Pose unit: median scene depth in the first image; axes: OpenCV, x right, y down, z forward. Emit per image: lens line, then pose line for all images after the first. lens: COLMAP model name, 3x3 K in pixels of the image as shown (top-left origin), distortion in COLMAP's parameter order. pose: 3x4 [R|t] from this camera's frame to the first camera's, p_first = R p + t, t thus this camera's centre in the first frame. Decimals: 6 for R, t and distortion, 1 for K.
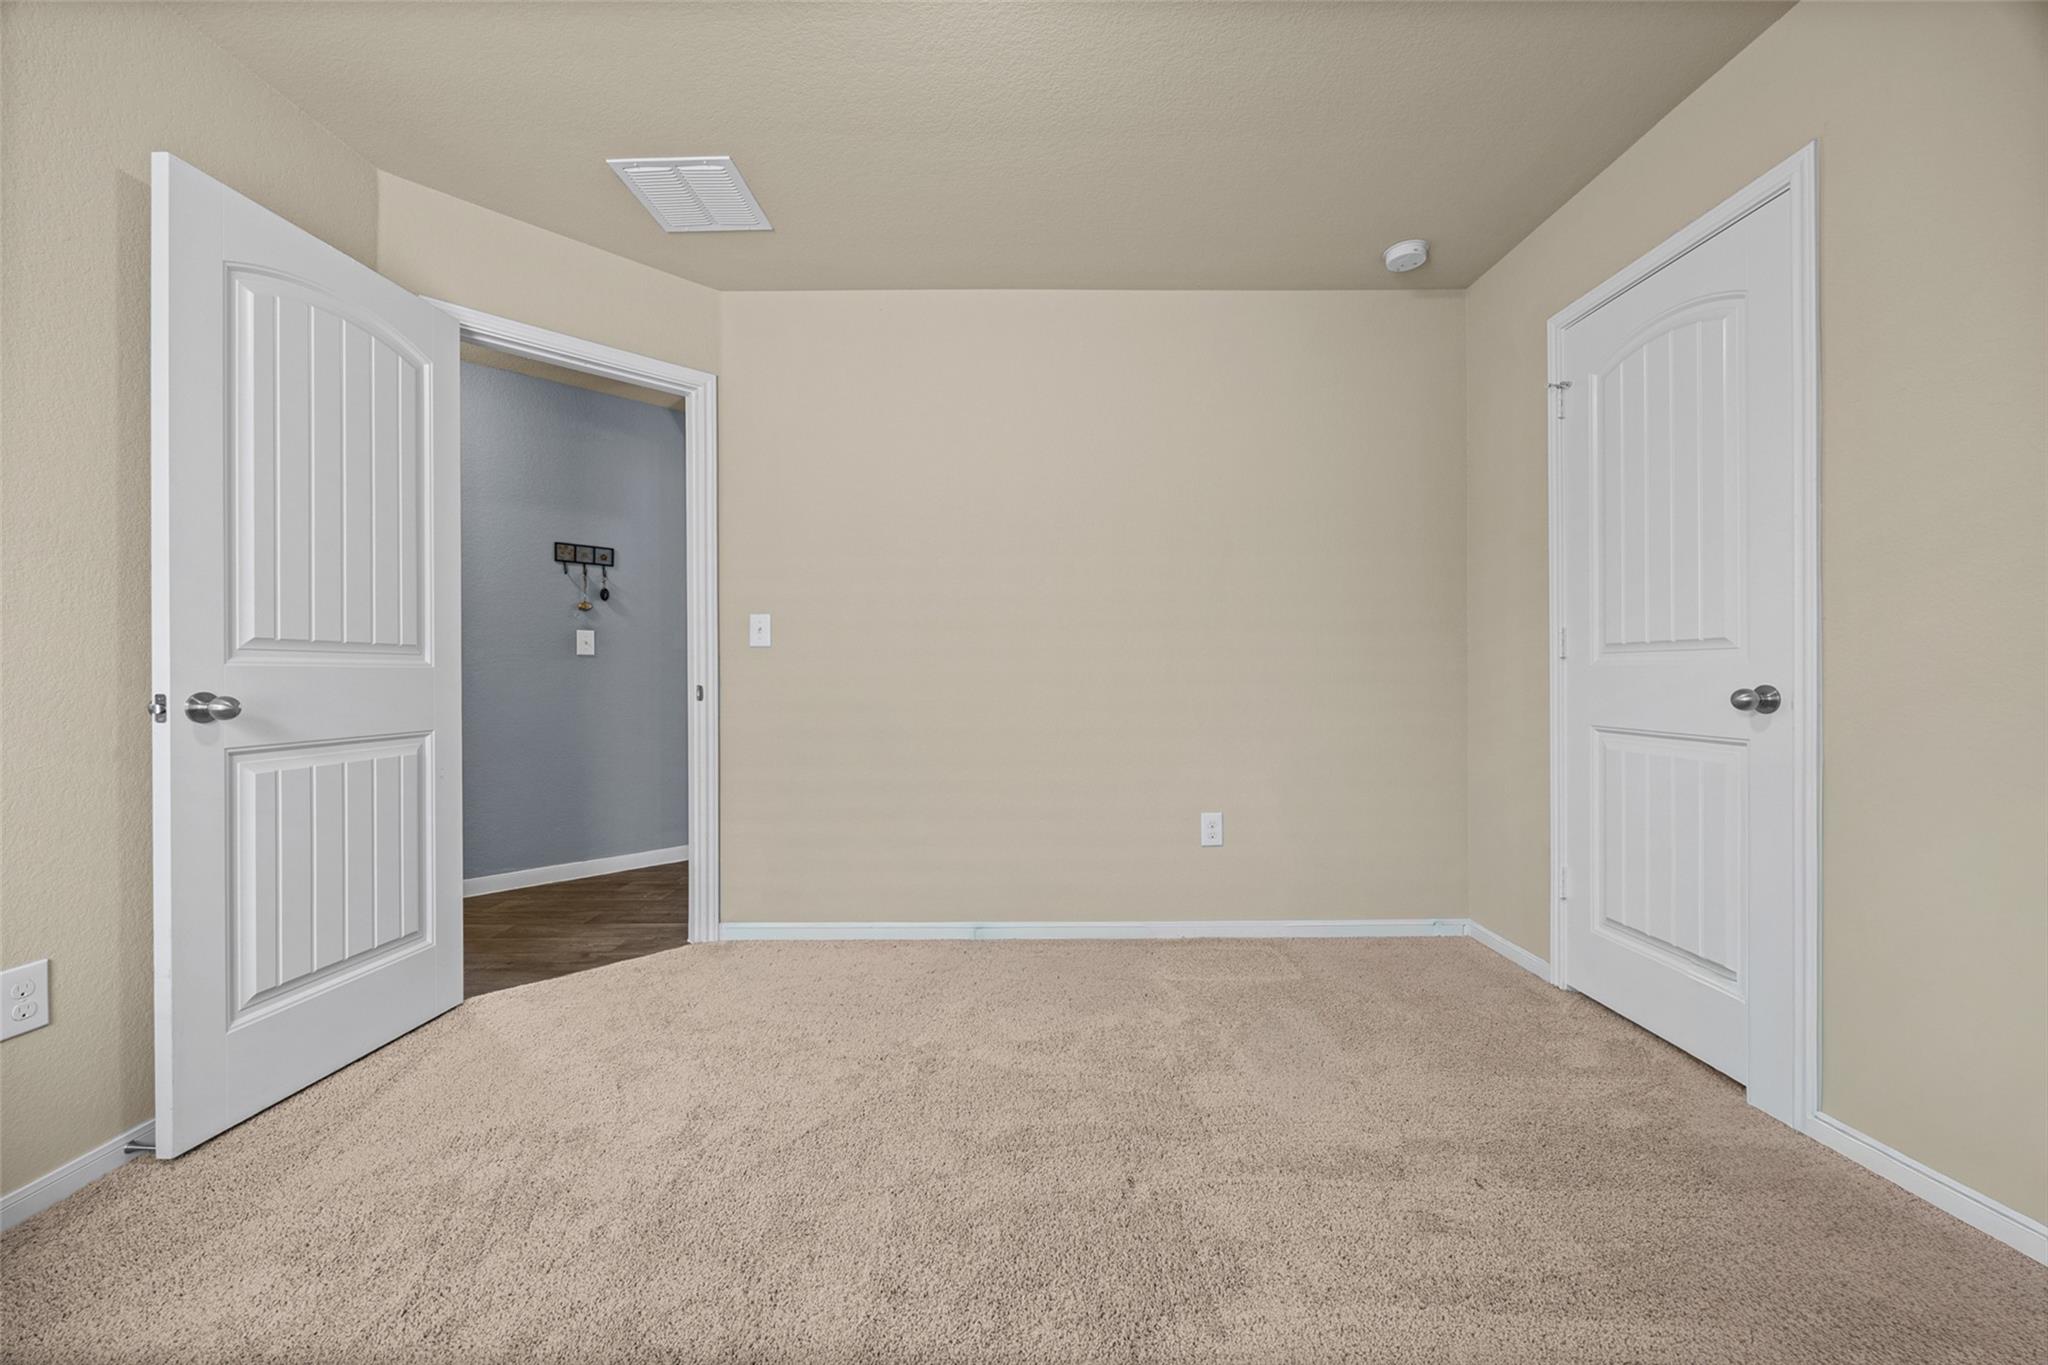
lens RADIAL K [[791.4, 0, 1016.6], [0, 791.4, 671.9], [0, 0, 1]] dist [-0.003826, 0.000184]
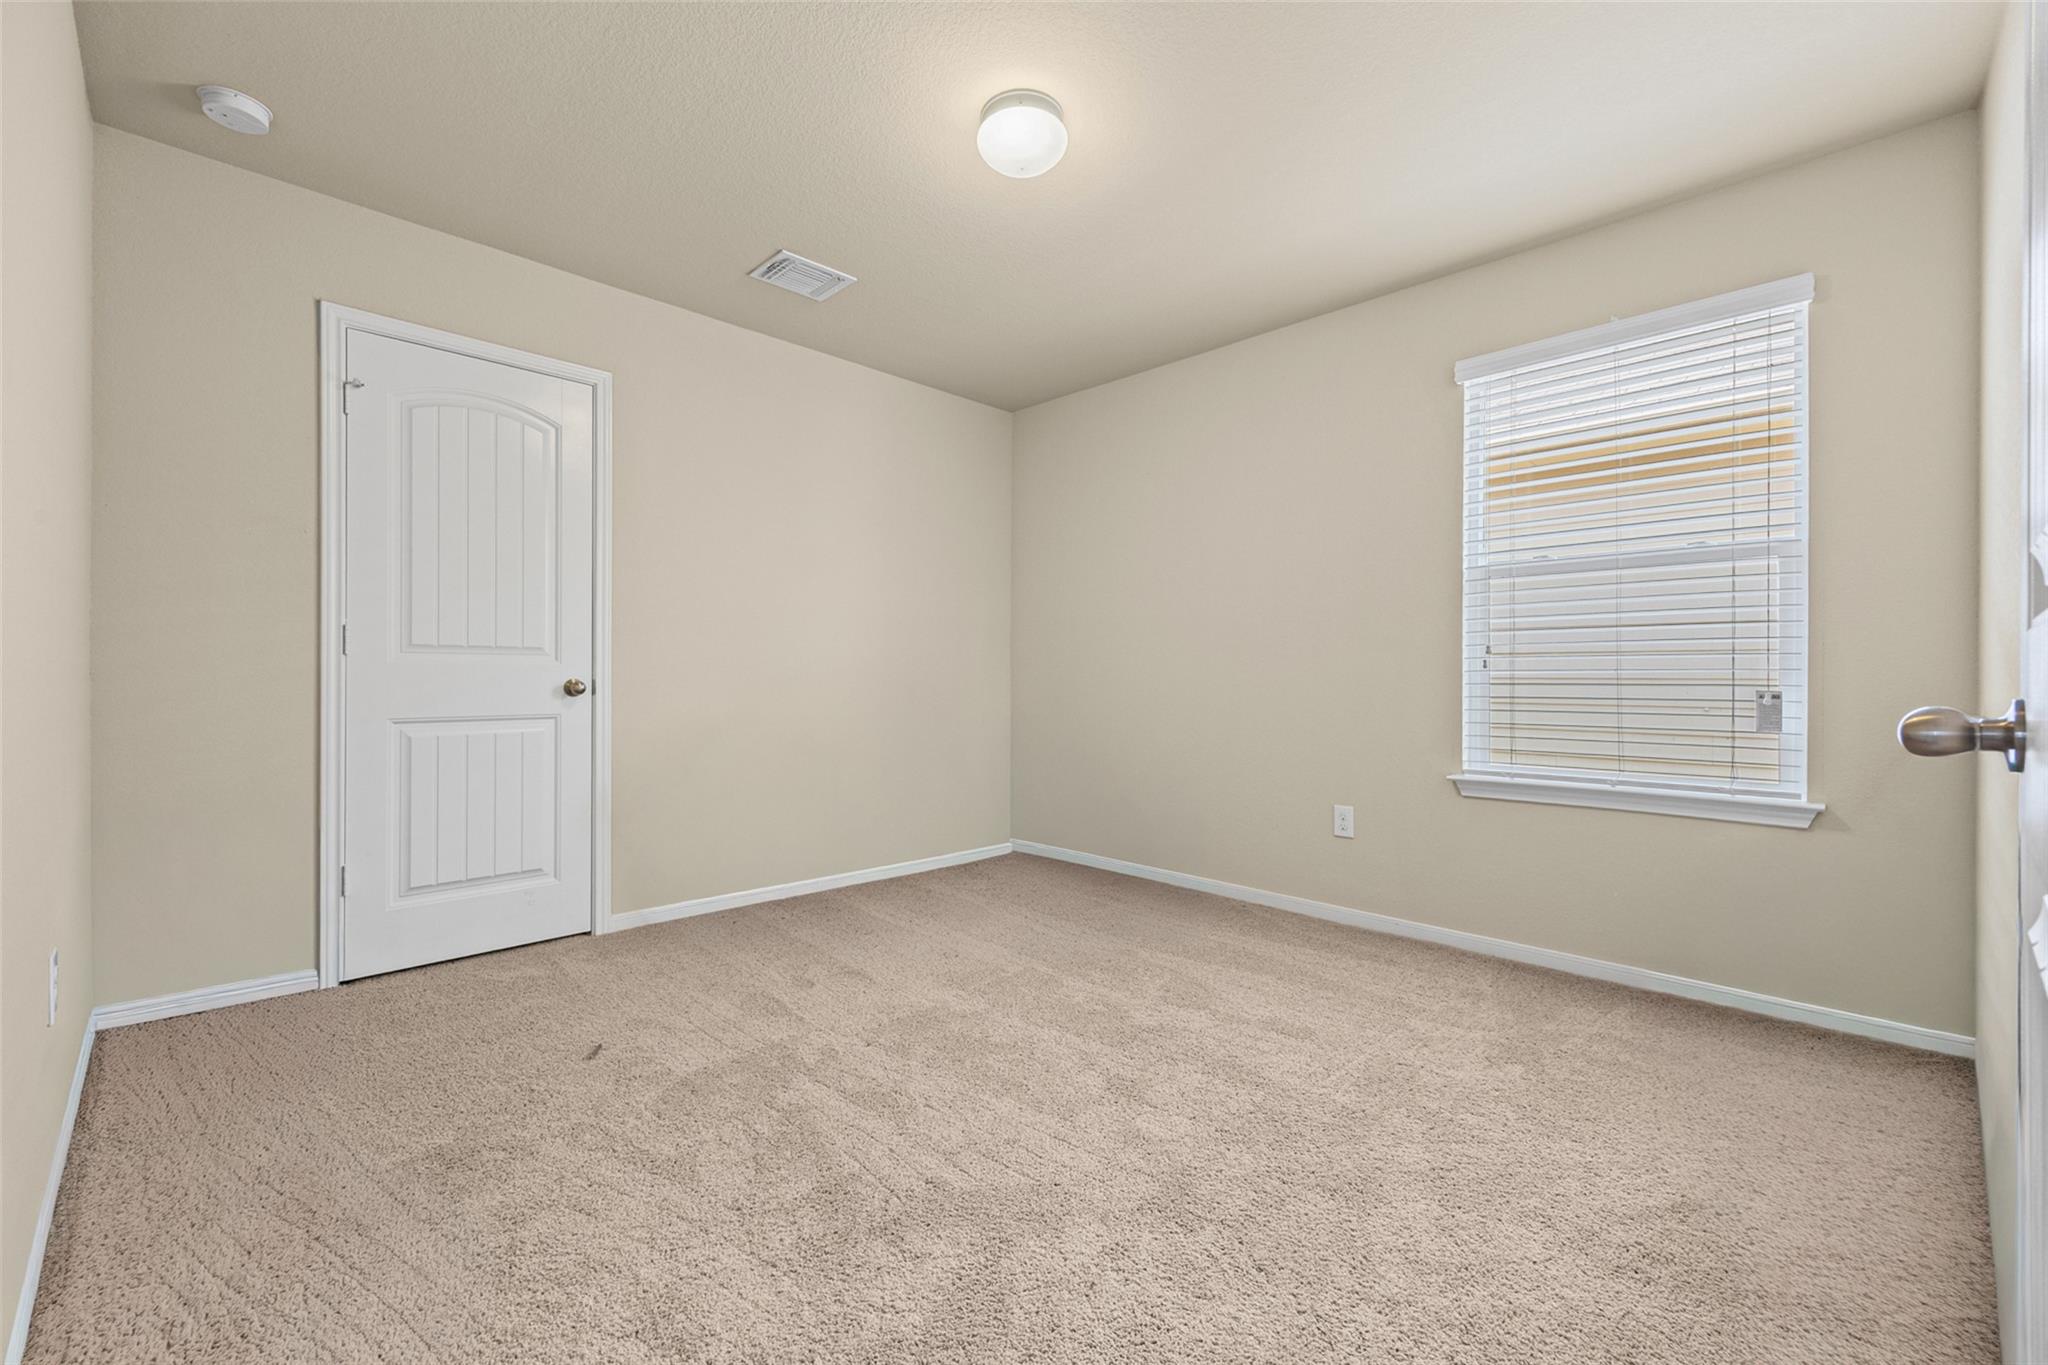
lens RADIAL K [[820.9, 0, 1025.7], [0, 820.9, 668.2], [0, 0, 1]] dist [-0.000447, 0.000110]
pose [[-0.724171, 0.005889, 0.689595, -0.742792], [-0.004867, 0.999895, -0.013649, 0.010416], [-0.689603, -0.013240, -0.724067, 1.329997]]
